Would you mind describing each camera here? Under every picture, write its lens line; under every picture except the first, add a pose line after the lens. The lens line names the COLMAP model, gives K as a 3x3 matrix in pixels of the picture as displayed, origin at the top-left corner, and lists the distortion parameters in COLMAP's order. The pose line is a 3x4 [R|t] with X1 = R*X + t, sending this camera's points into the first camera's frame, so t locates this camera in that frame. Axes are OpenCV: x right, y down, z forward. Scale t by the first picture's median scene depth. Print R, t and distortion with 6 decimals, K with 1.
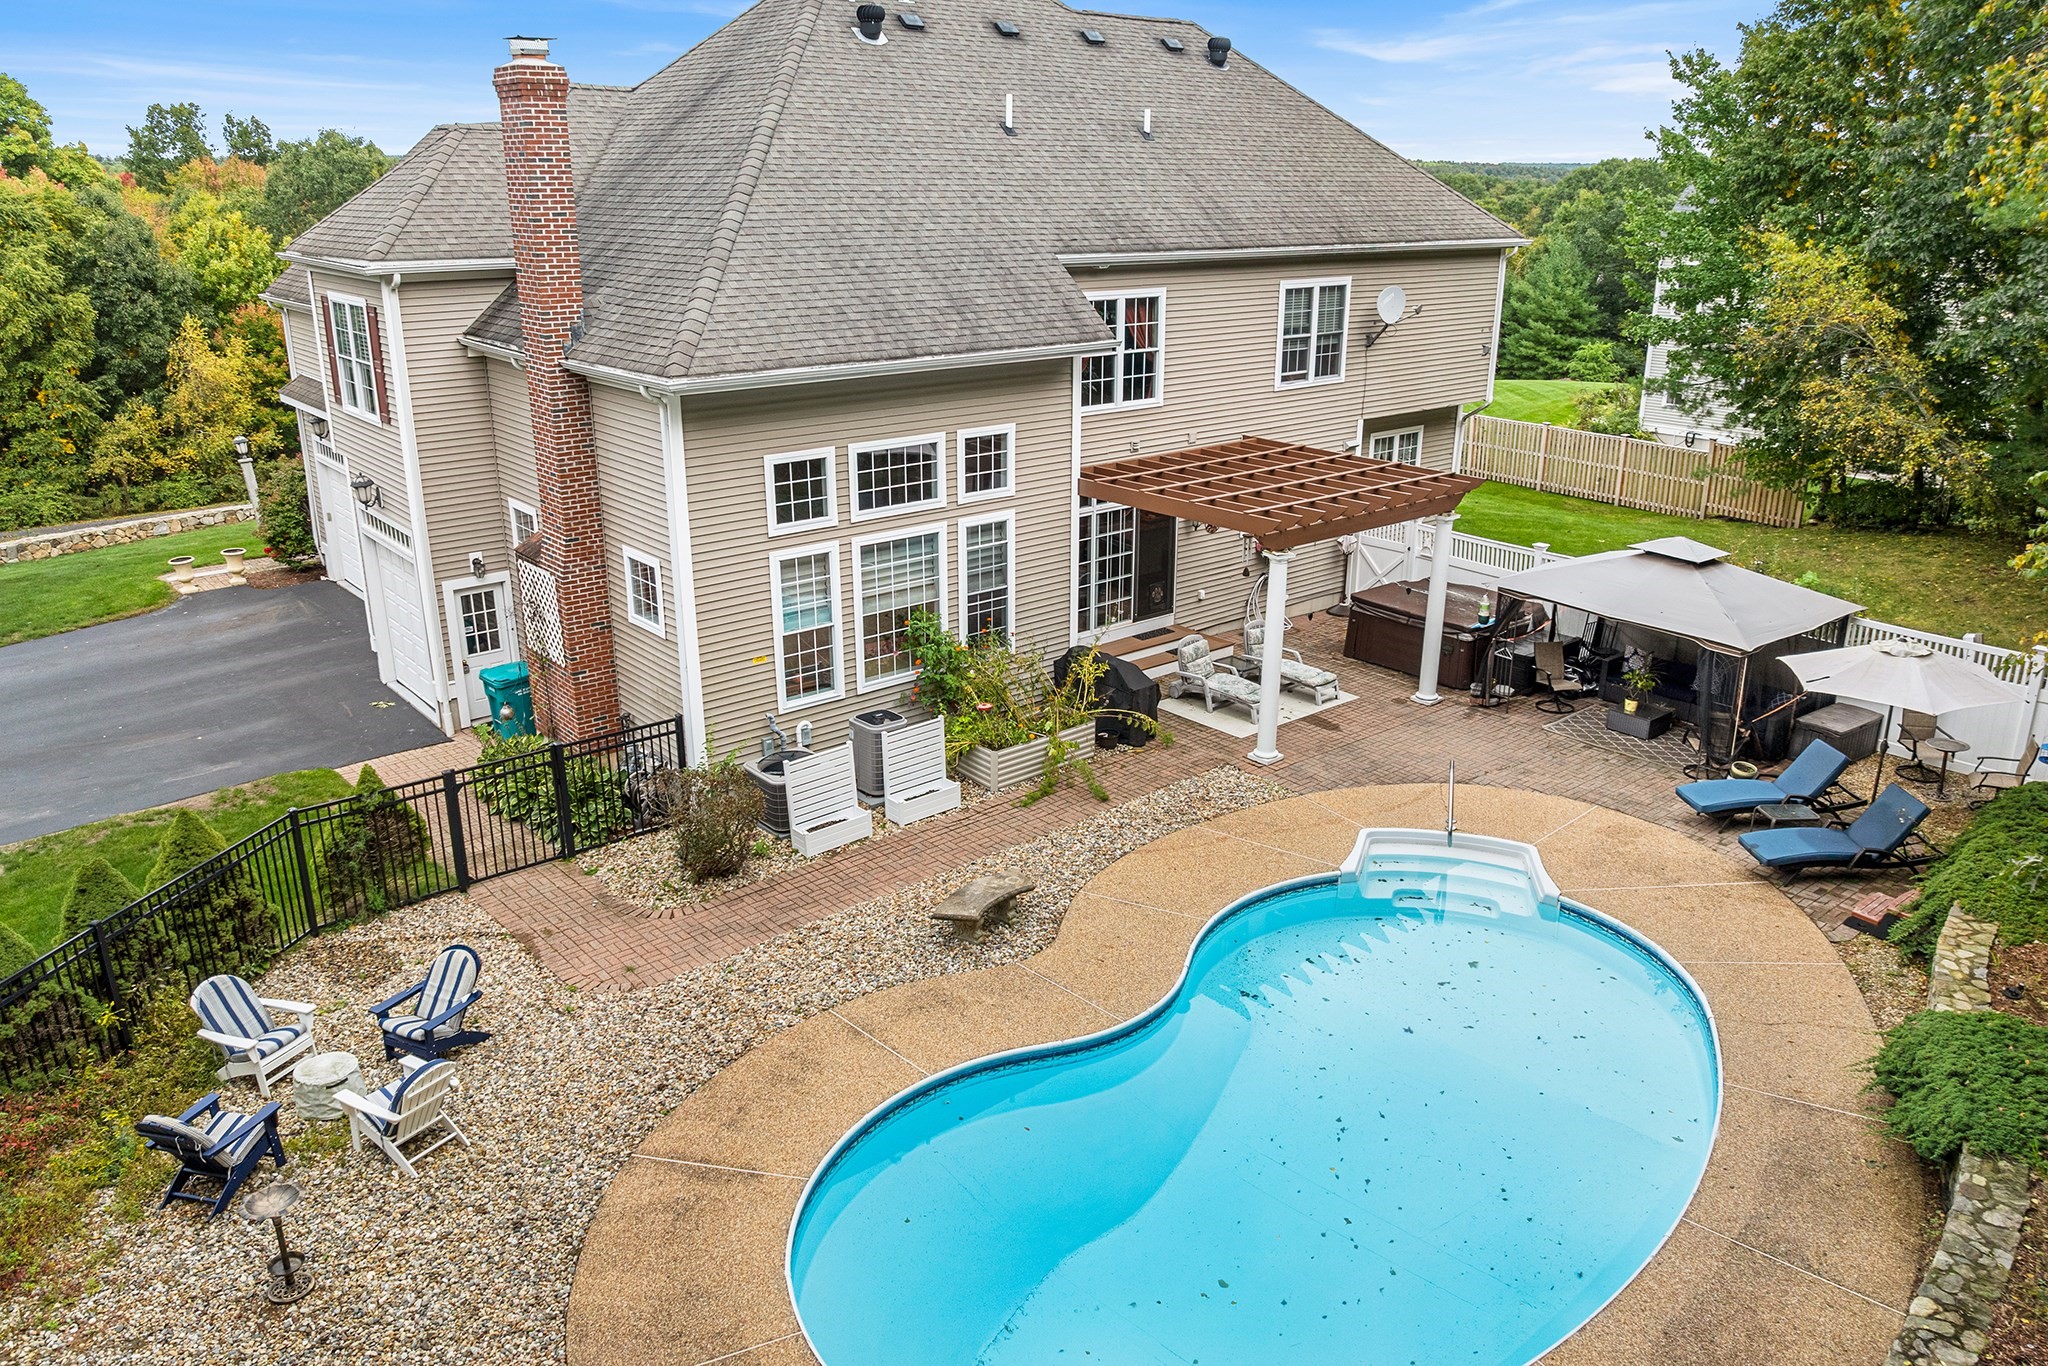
lens RADIAL K [[1457.9, 0, 1024.0], [0, 1457.9, 683.0], [0, 0, 1]] dist [-0.035800, 0.003761]
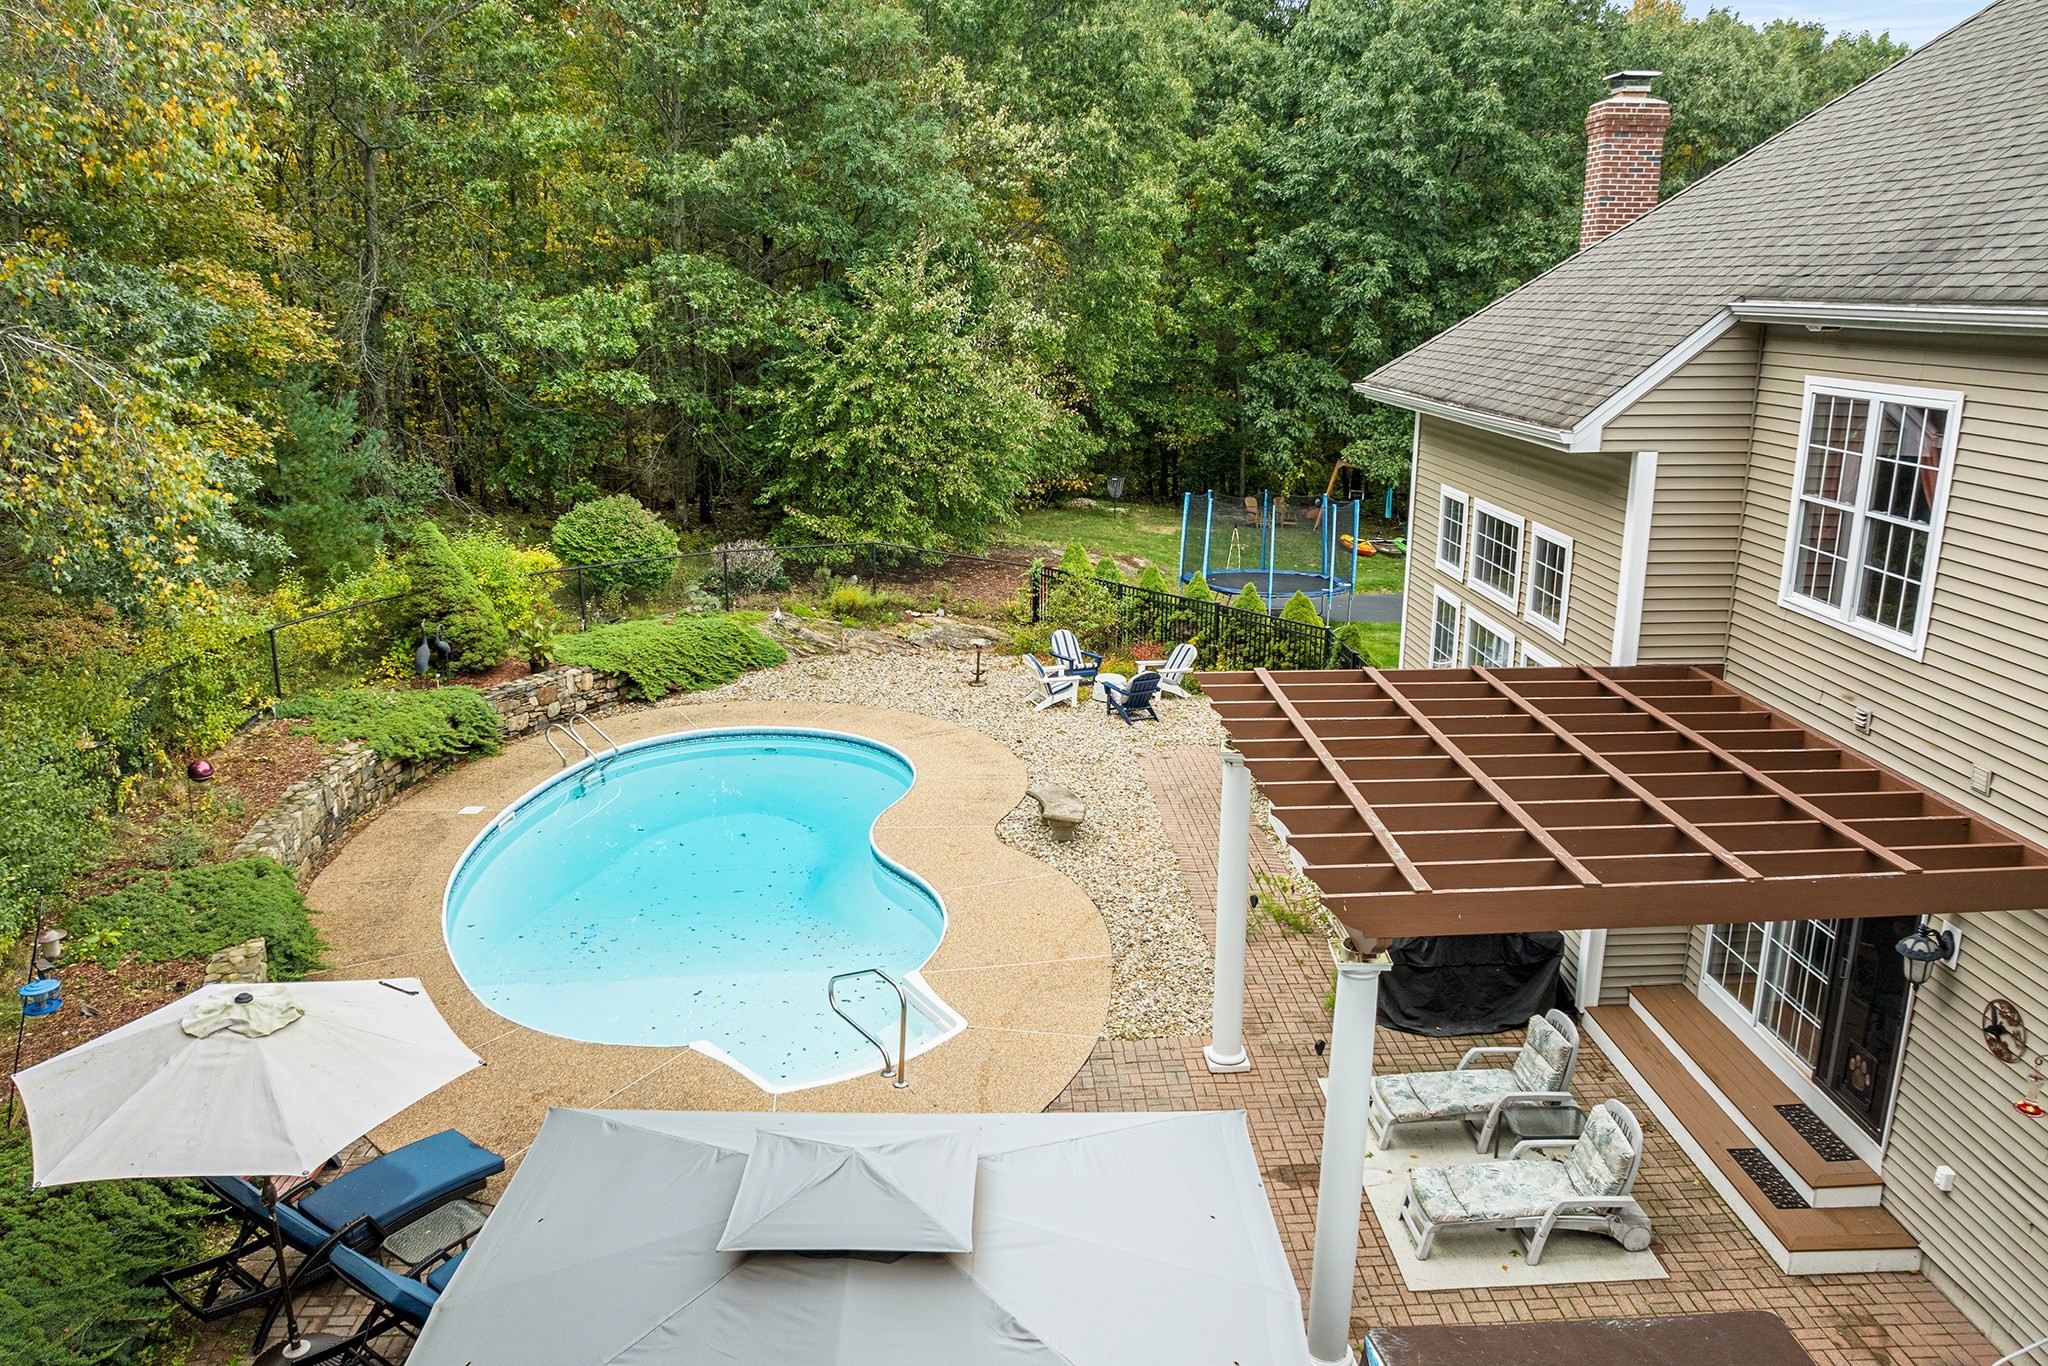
lens RADIAL K [[1457.9, 0, 1024.0], [0, 1457.9, 683.0], [0, 0, 1]] dist [-0.035800, 0.003761]
pose [[-0.615235, 0.198863, -0.762849, 0.605526], [-0.265495, 0.858869, 0.438015, -0.310475], [0.742293, 0.472015, -0.475609, 1.037593]]
